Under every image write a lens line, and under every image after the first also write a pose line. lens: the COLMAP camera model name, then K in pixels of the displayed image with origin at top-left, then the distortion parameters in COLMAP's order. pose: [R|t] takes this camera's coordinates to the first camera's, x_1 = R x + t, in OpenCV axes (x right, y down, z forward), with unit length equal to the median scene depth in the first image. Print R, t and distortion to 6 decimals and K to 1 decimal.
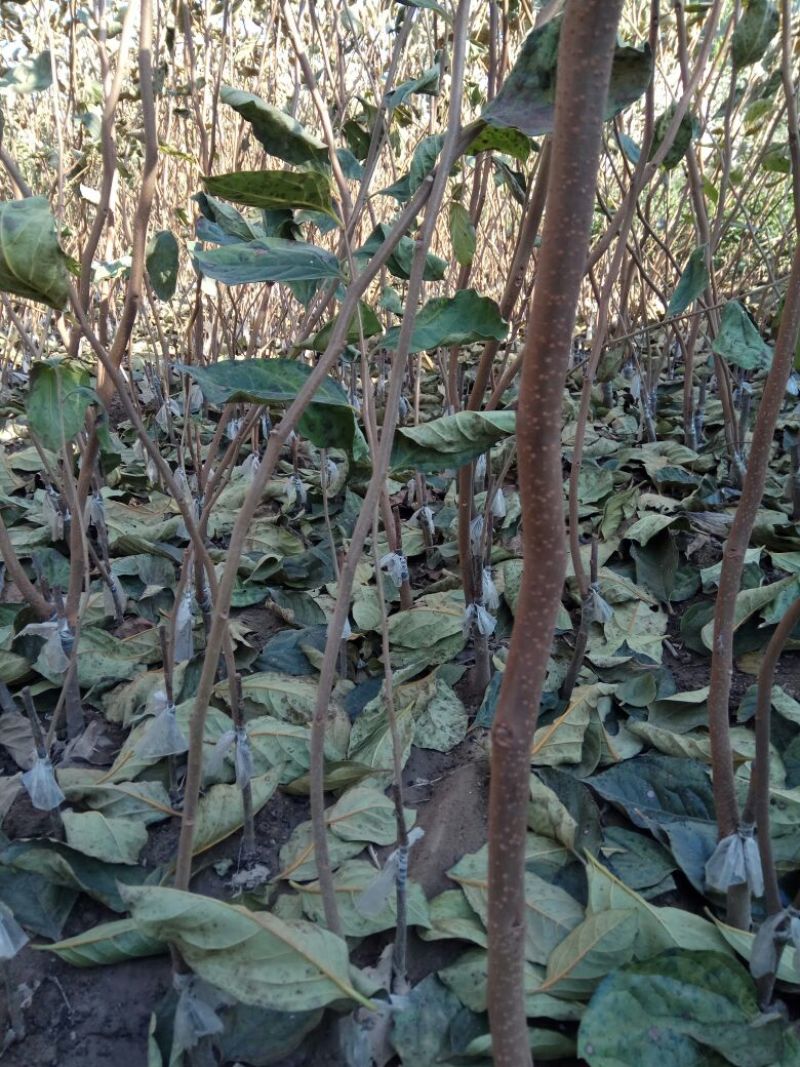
lens RADIAL K [[839.0, 0, 395.0], [0, 839.0, 538.9], [0, 0, 1]] dist [0.130501, -0.202501]
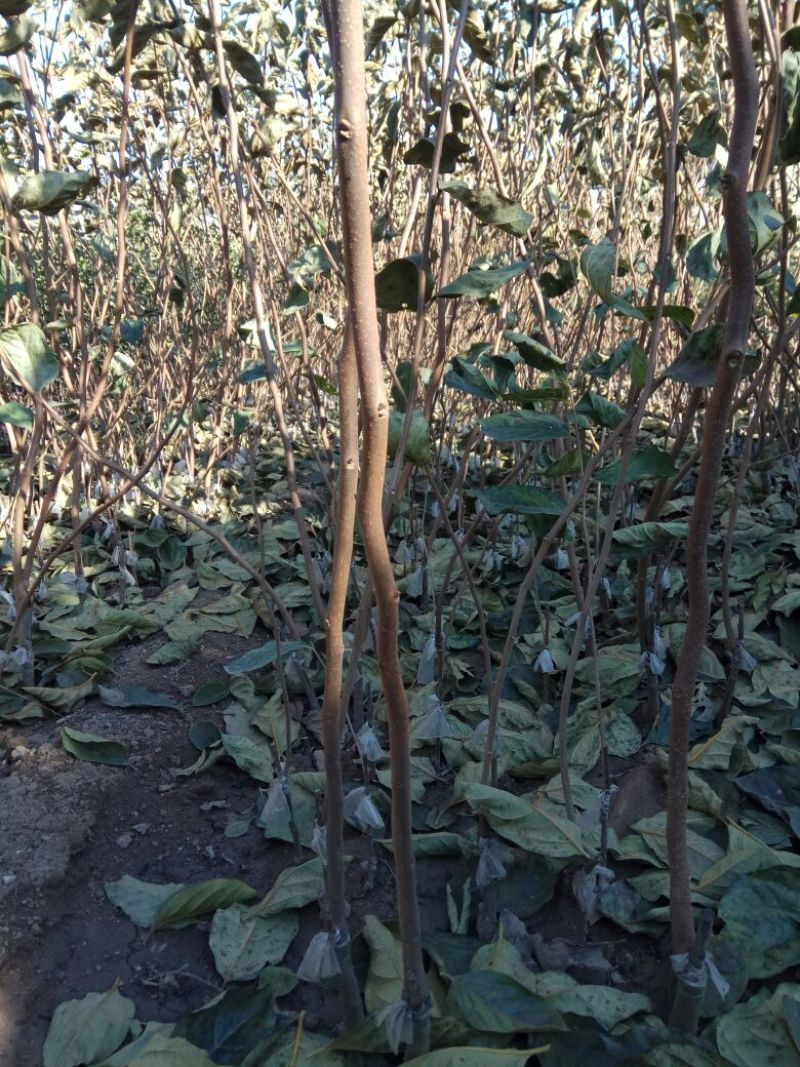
lens RADIAL K [[846.0, 0, 393.9], [0, 846.0, 533.4], [0, 0, 1]] dist [0.129039, -0.217092]
pose [[0.984216, 0.025838, -0.175077, -0.070654], [-0.039949, 0.996187, -0.077563, 0.009451], [0.172405, 0.083332, 0.981495, -0.436406]]
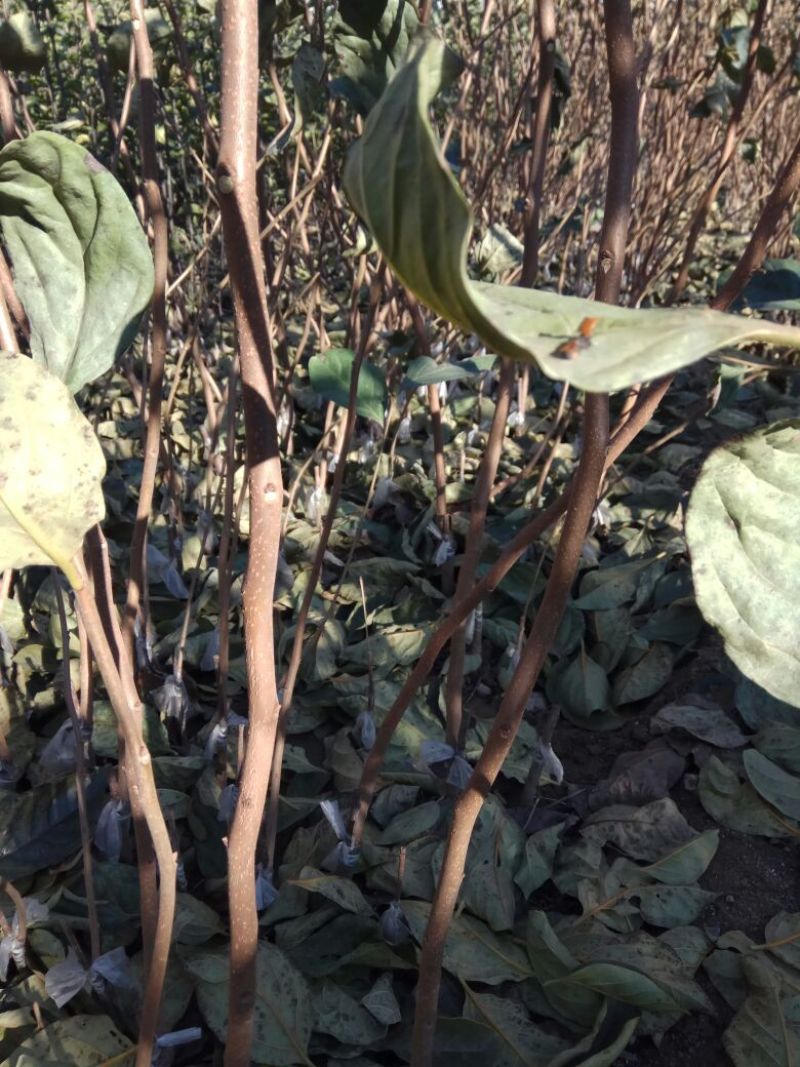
lens RADIAL K [[846.0, 0, 393.9], [0, 846.0, 533.4], [0, 0, 1]] dist [0.129039, -0.217092]
pose [[0.925238, 0.201882, -0.321213, -0.906471], [-0.158657, 0.974970, 0.155762, -0.380916], [0.344618, -0.093154, 0.934110, 0.458564]]
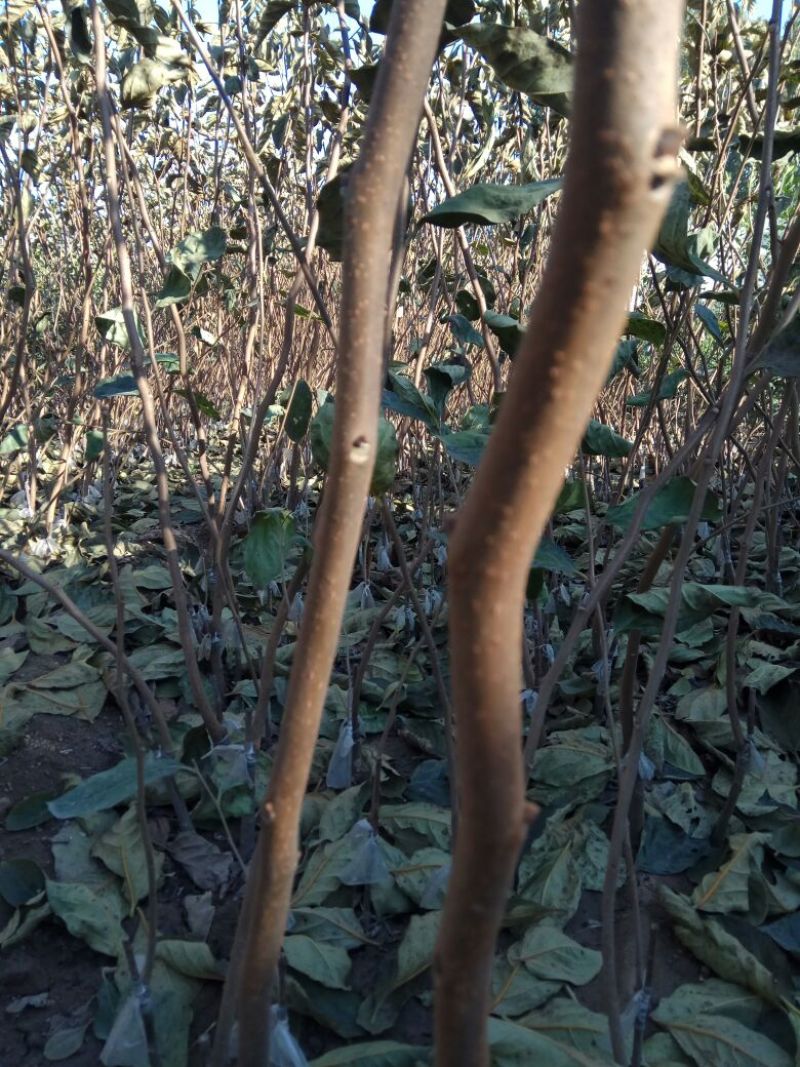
lens RADIAL K [[839.0, 0, 395.0], [0, 839.0, 538.9], [0, 0, 1]] dist [0.130501, -0.202501]
pose [[0.998883, 0.044673, -0.015397, -0.193029], [-0.046322, 0.990114, -0.132397, -0.026862], [0.009331, 0.132963, 0.991077, -0.094431]]
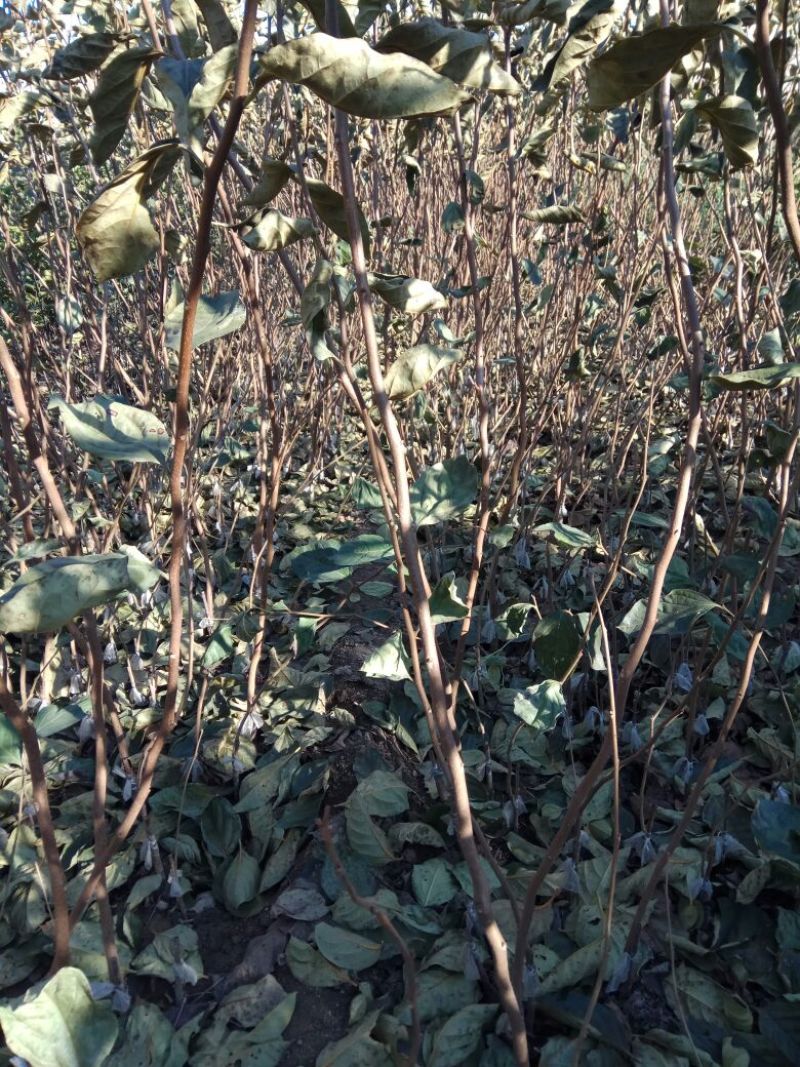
lens RADIAL K [[846.0, 0, 393.9], [0, 846.0, 533.4], [0, 0, 1]] dist [0.129039, -0.217092]
pose [[0.993118, 0.005063, -0.117009, -0.529433], [0.002434, 0.997957, 0.063841, -0.778301], [0.117093, -0.063687, 0.991077, 0.126036]]
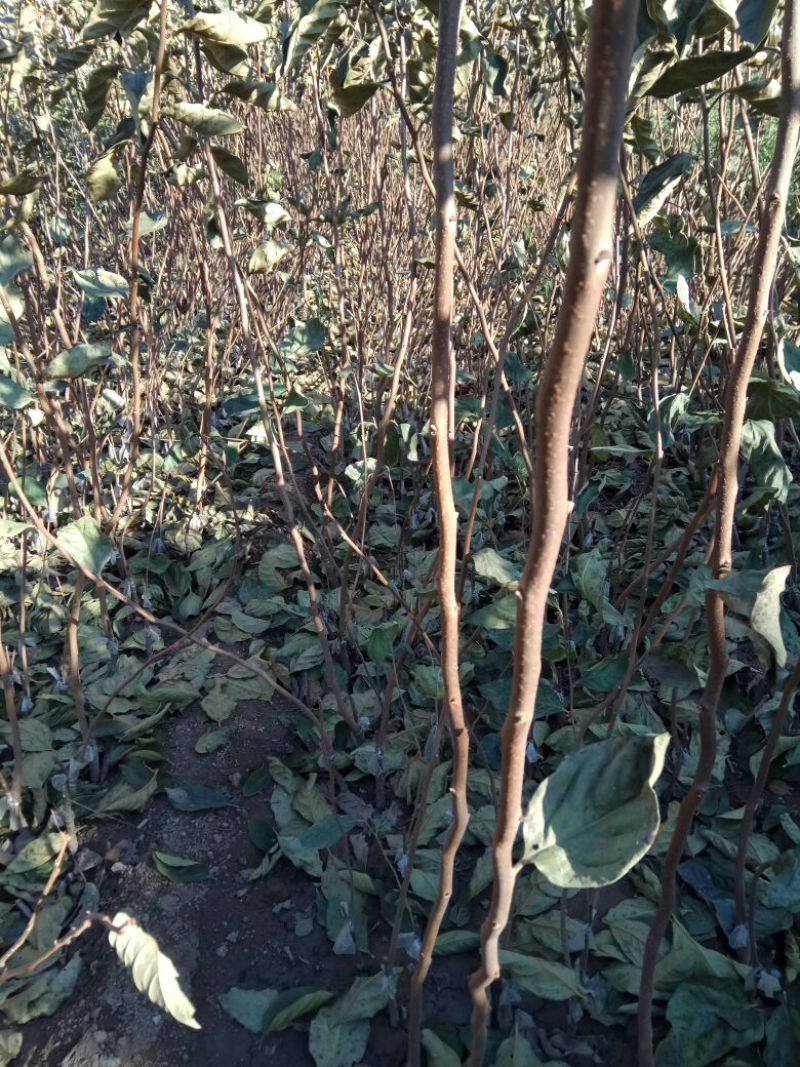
lens RADIAL K [[839.0, 0, 395.0], [0, 839.0, 538.9], [0, 0, 1]] dist [0.130501, -0.202501]
pose [[0.995711, 0.019790, -0.090379, -0.192832], [-0.006280, 0.989060, 0.147380, -0.586905], [0.092307, -0.146180, 0.984942, -0.675176]]
